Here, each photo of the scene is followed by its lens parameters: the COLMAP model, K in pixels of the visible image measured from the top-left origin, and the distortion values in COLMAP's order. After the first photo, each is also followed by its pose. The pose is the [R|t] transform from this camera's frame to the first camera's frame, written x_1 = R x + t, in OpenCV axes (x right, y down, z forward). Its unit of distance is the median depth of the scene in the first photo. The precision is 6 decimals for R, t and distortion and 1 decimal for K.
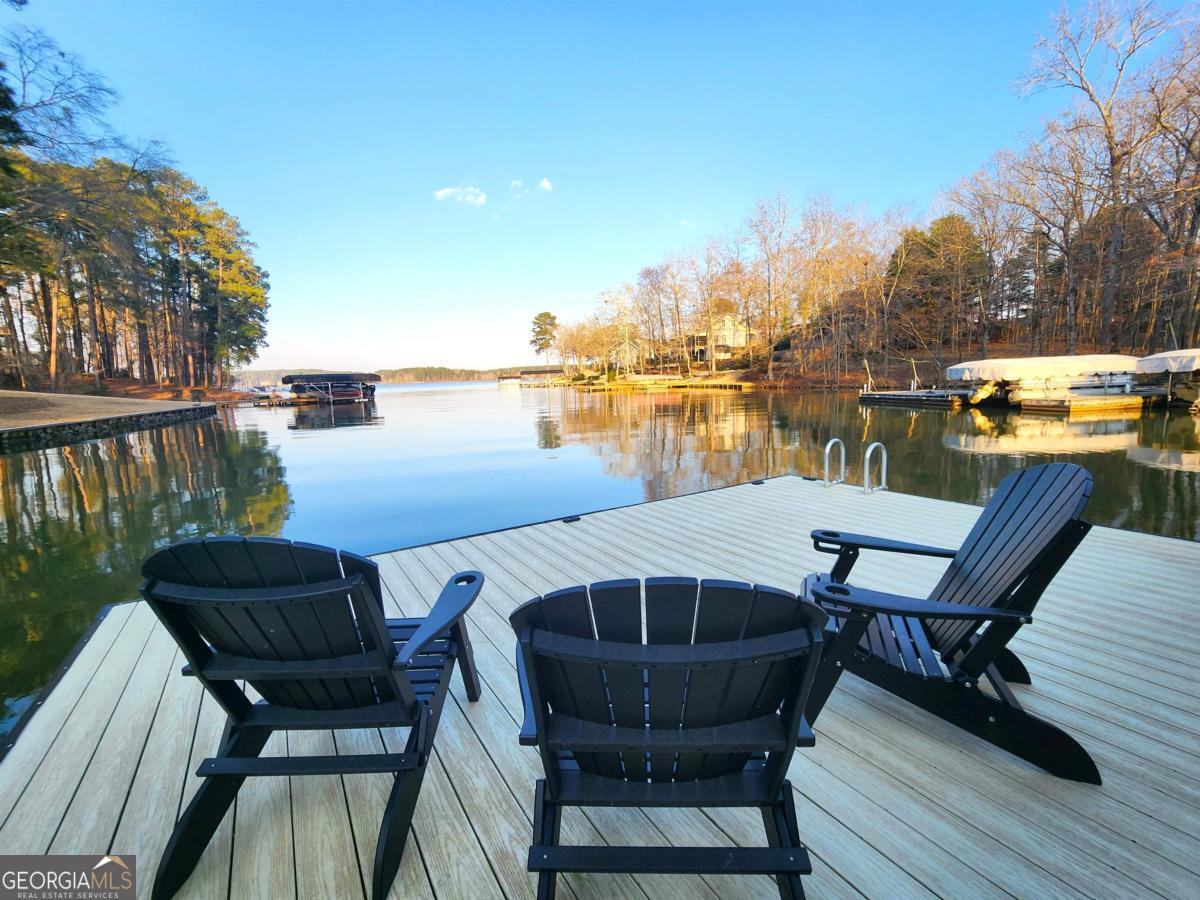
lens RADIAL K [[523.1, 0, 596.8], [0, 523.1, 450.4], [0, 0, 1]] dist [0.000000, -0.000058]
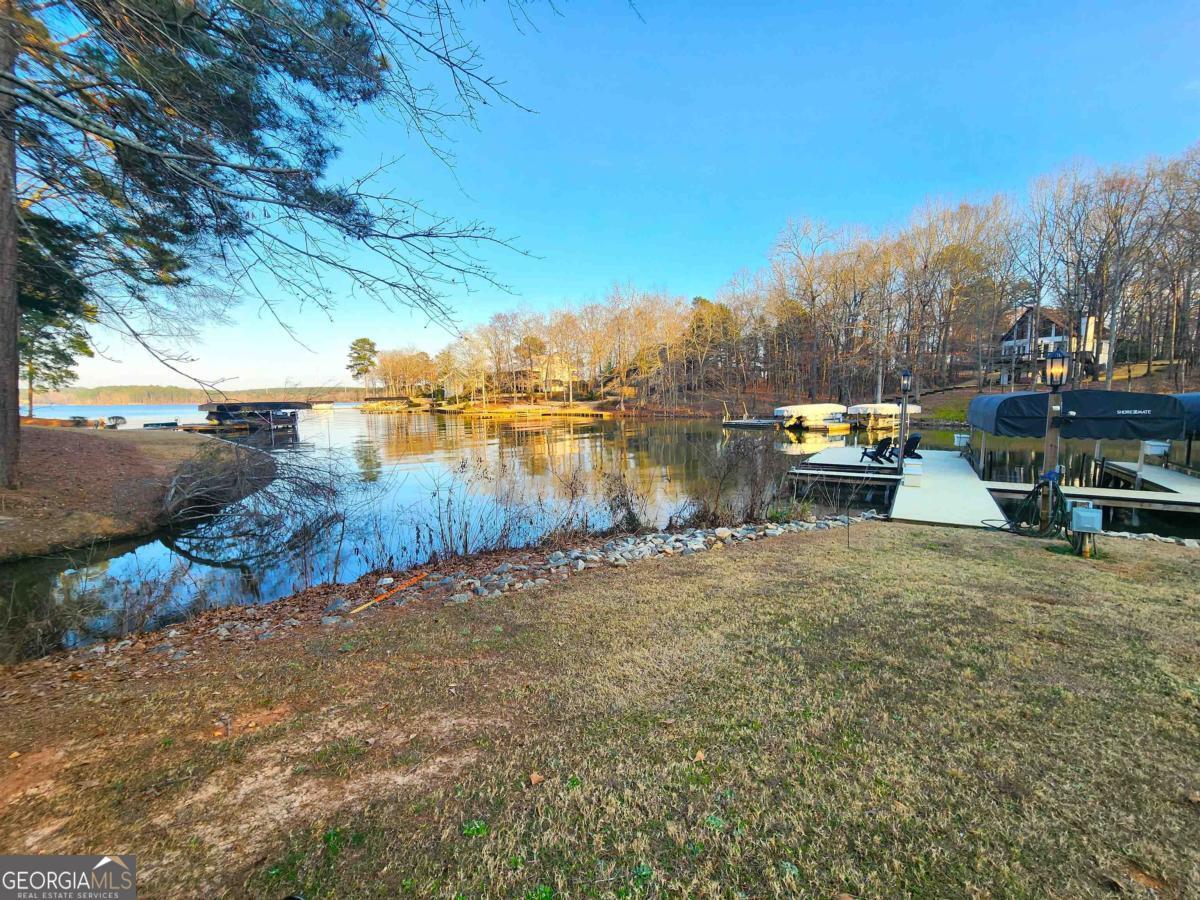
lens RADIAL K [[497.3, 0, 604.6], [0, 497.3, 448.3], [0, 0, 1]] dist [0.000989, -0.000061]
pose [[0.903959, -0.024026, 0.426943, -0.268380], [0.044173, 0.998326, -0.037348, 0.011453], [-0.425331, 0.052621, 0.903507, -0.153001]]
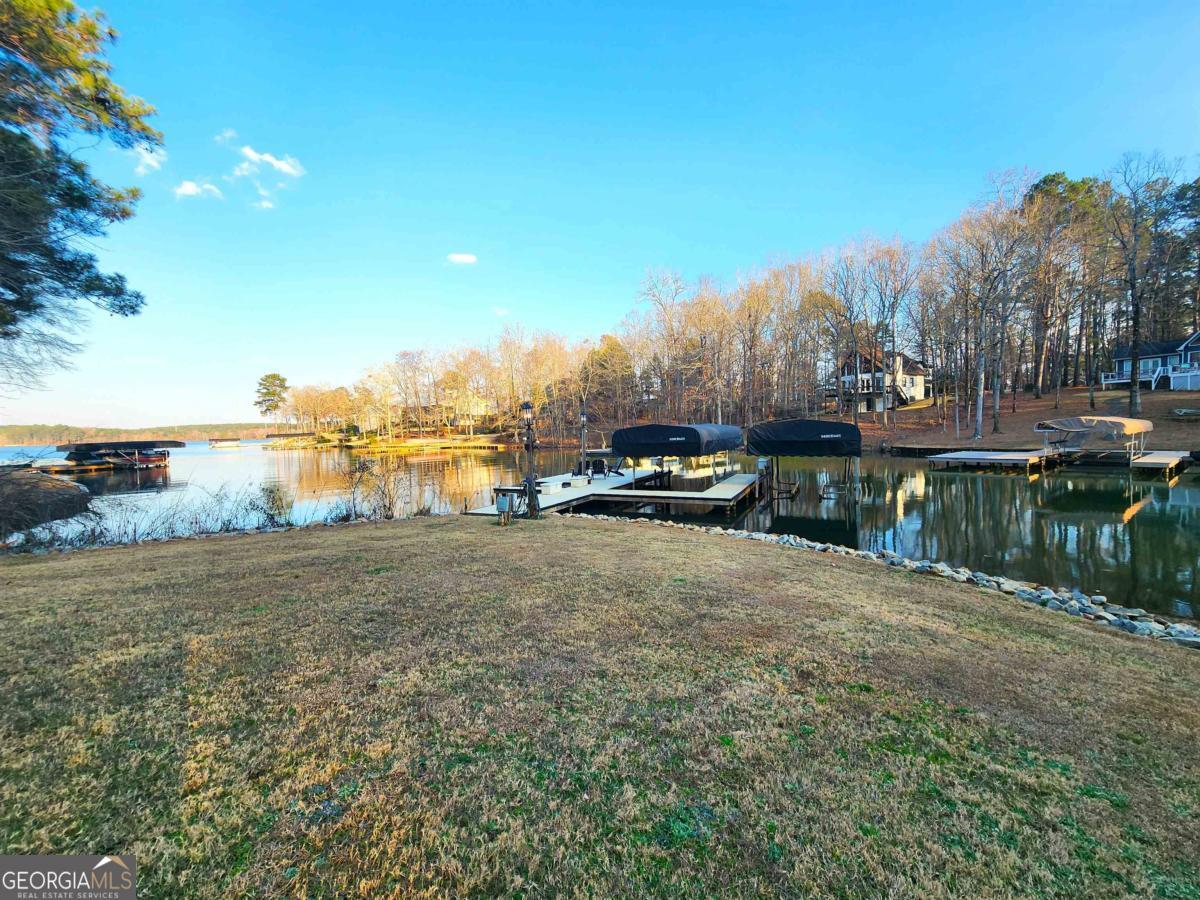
lens RADIAL K [[497.3, 0, 604.6], [0, 497.3, 448.3], [0, 0, 1]] dist [0.000989, -0.000061]
pose [[0.849466, -0.015986, 0.527401, -0.187402], [0.076390, 0.992736, -0.092947, 0.028311], [-0.522084, 0.119243, 0.844517, -0.288241]]
